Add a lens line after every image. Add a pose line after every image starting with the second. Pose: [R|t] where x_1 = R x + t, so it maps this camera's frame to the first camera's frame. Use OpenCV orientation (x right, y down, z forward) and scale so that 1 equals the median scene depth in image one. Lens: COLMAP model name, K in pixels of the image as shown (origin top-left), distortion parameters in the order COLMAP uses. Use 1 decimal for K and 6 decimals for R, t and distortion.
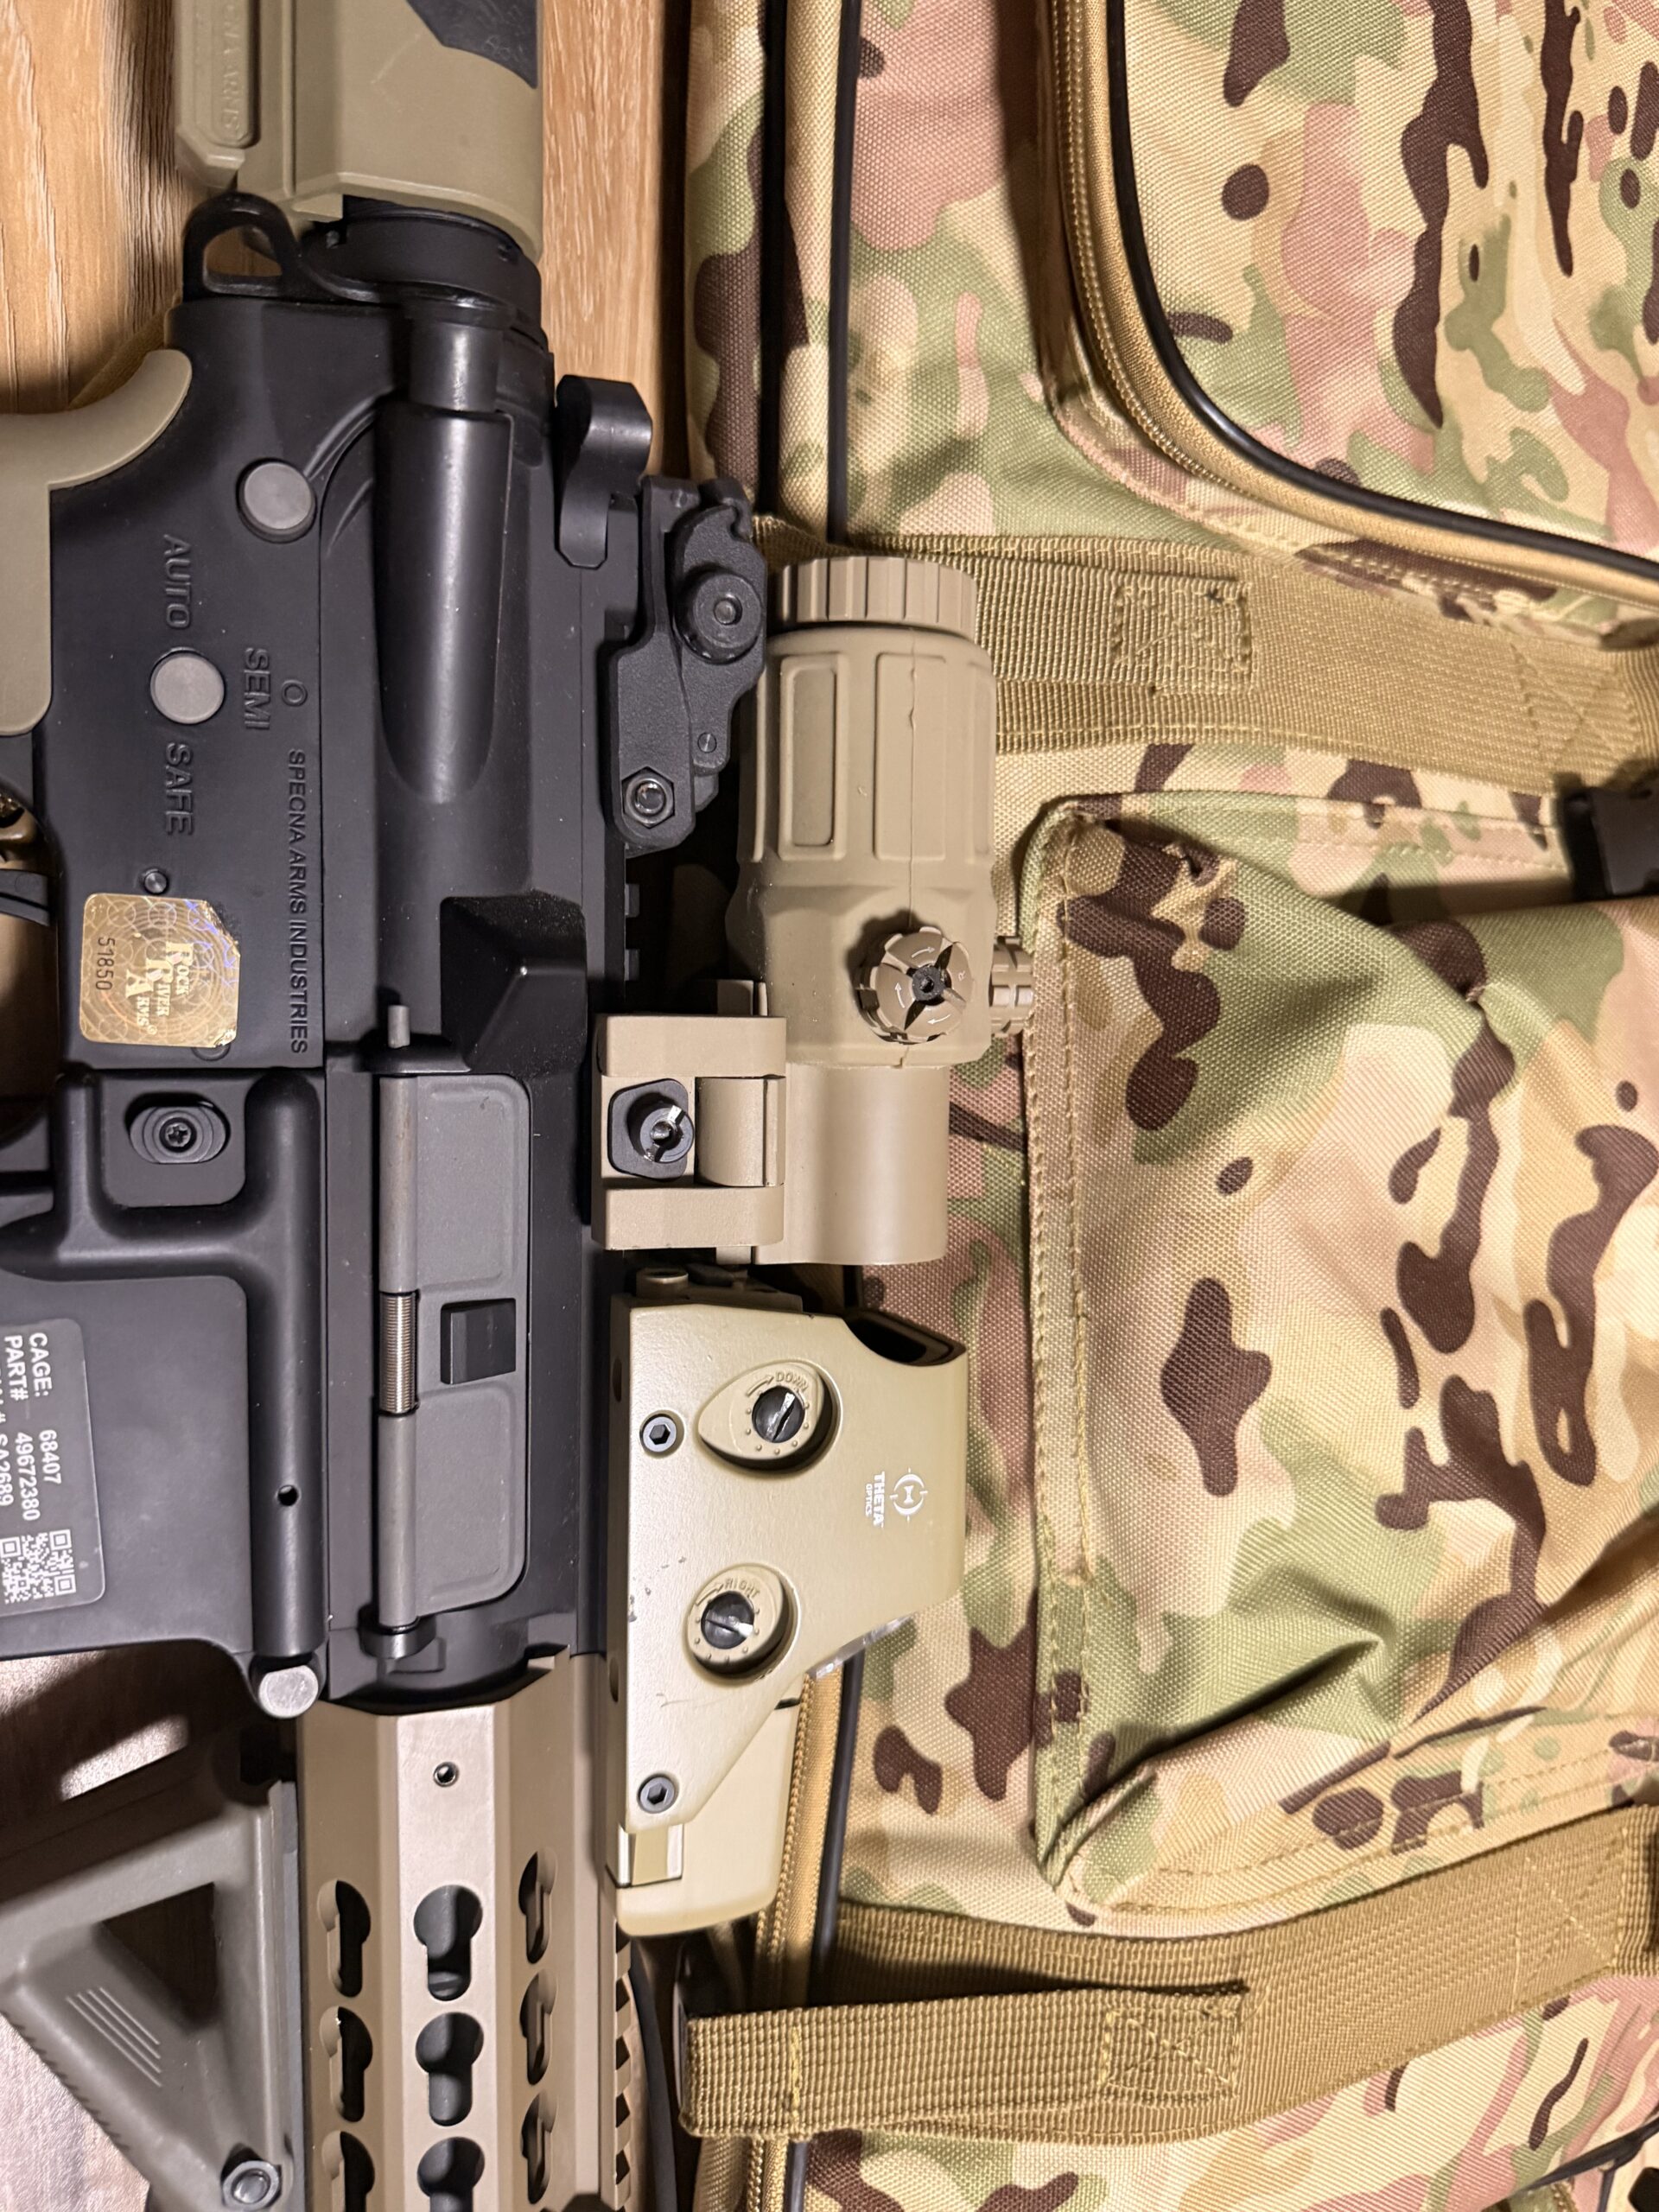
lens RADIAL K [[1623.1, 0, 821.6], [0, 1623.1, 1108.5], [0, 0, 1]] dist [0.003761, -0.050790]
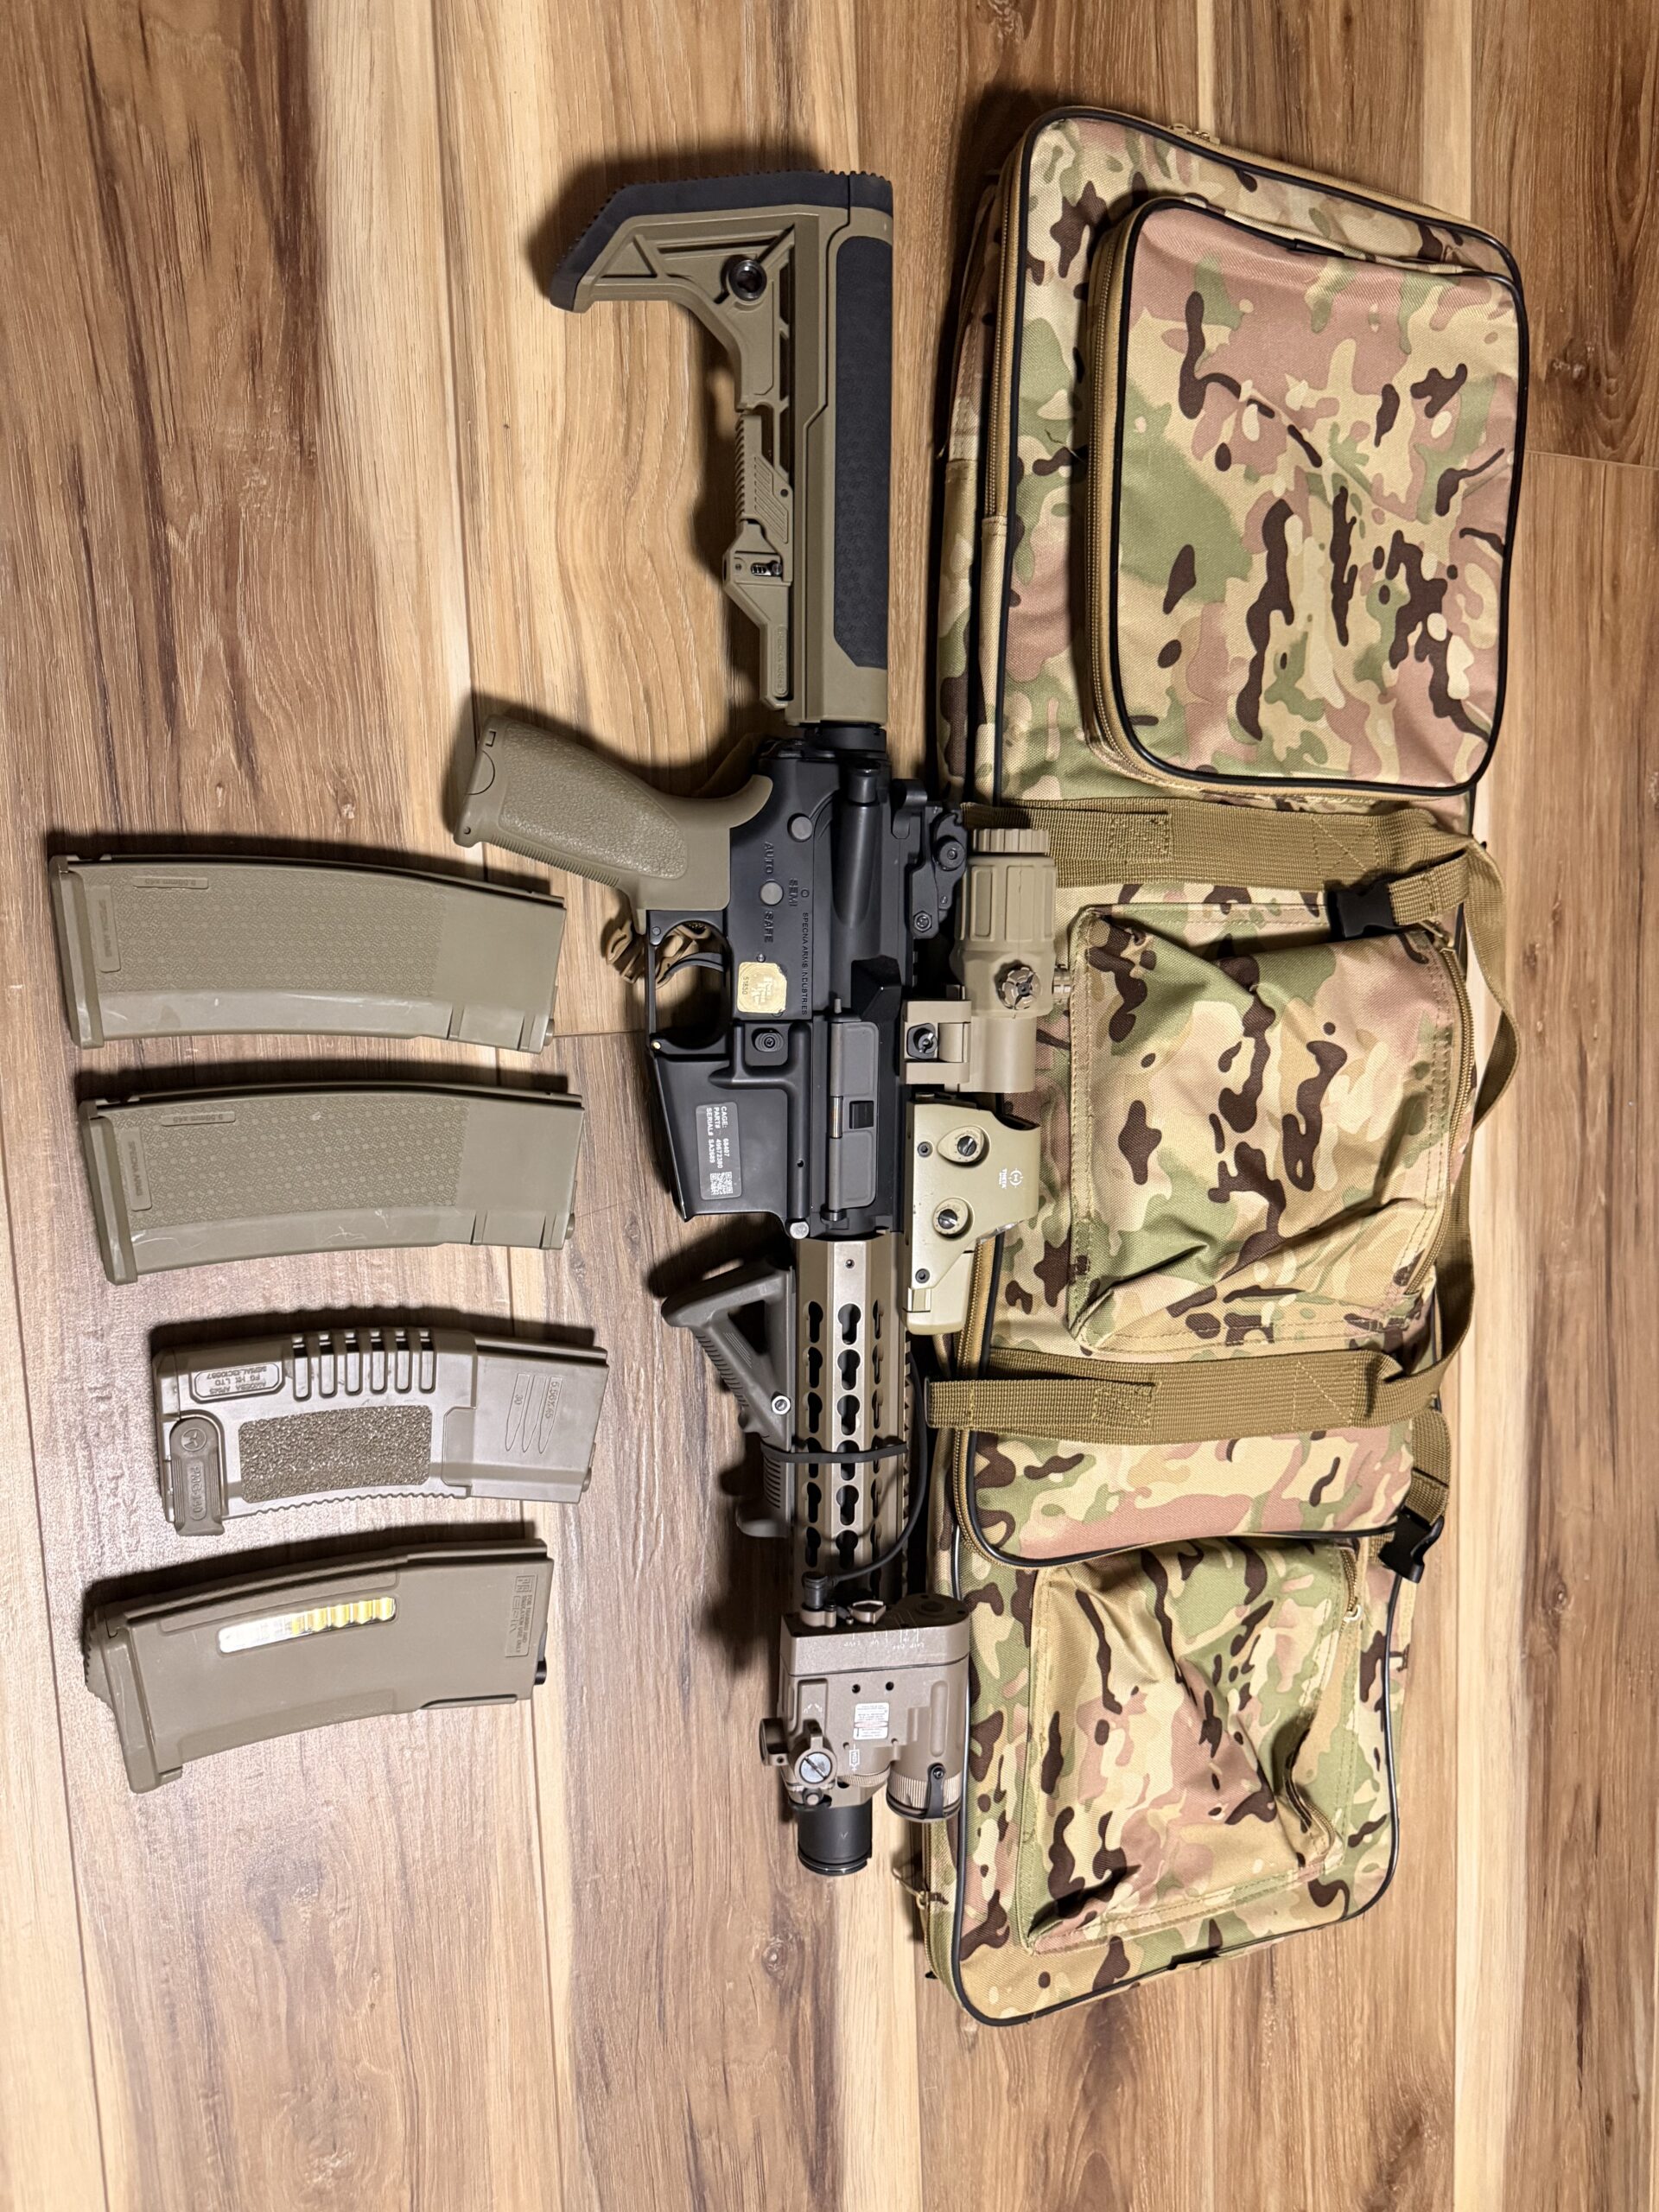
lens RADIAL K [[1557.9, 0, 824.6], [0, 1557.9, 1116.0], [0, 0, 1]] dist [0.069473, -0.121043]
pose [[0.990490, 0.016125, -0.136634, 0.092658], [-0.005802, 0.997120, 0.075616, -0.057682], [0.137460, -0.074105, 0.987731, -1.615278]]
